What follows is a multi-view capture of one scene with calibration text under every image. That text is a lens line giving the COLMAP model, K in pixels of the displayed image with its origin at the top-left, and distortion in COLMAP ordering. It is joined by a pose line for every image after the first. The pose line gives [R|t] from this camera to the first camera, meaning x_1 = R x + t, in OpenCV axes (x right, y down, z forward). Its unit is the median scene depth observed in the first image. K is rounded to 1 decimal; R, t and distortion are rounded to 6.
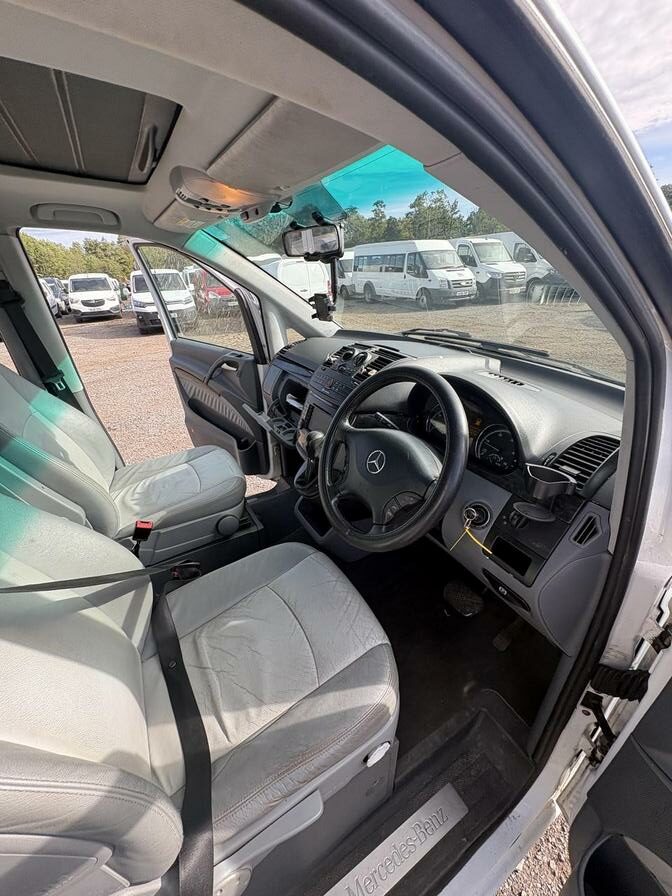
lens RADIAL K [[350.2, 0, 336.0], [0, 350.2, 448.0], [0, 0, 1]] dist [-0.000787, 0.000162]
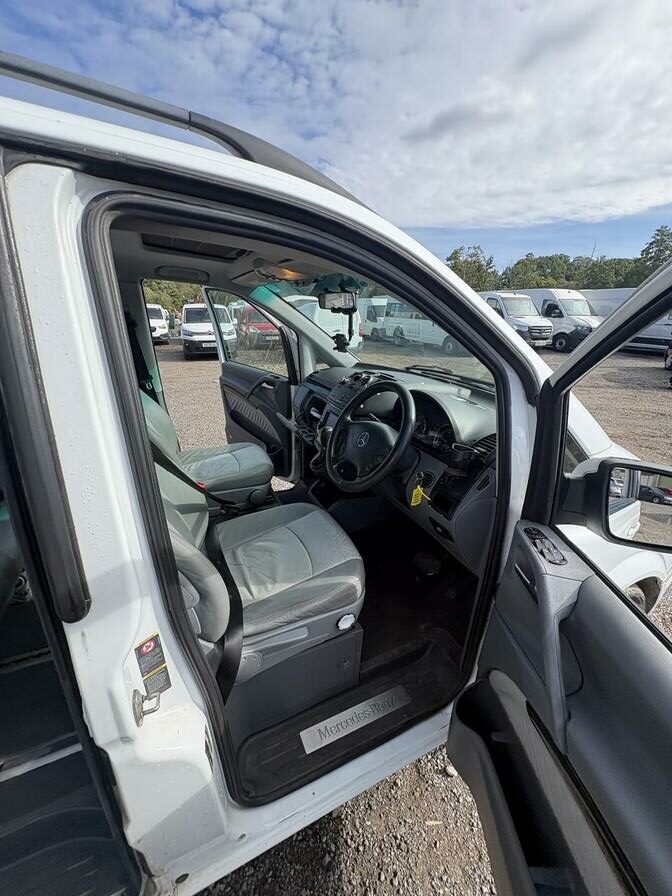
lens RADIAL K [[356.6, 0, 335.9], [0, 356.6, 449.7], [0, 0, 1]] dist [-0.002004, -0.000544]
pose [[0.994256, 0.084552, -0.065614, 0.062166], [-0.090802, 0.990938, -0.098982, 0.154850], [0.056651, 0.104371, 0.992924, -0.355533]]
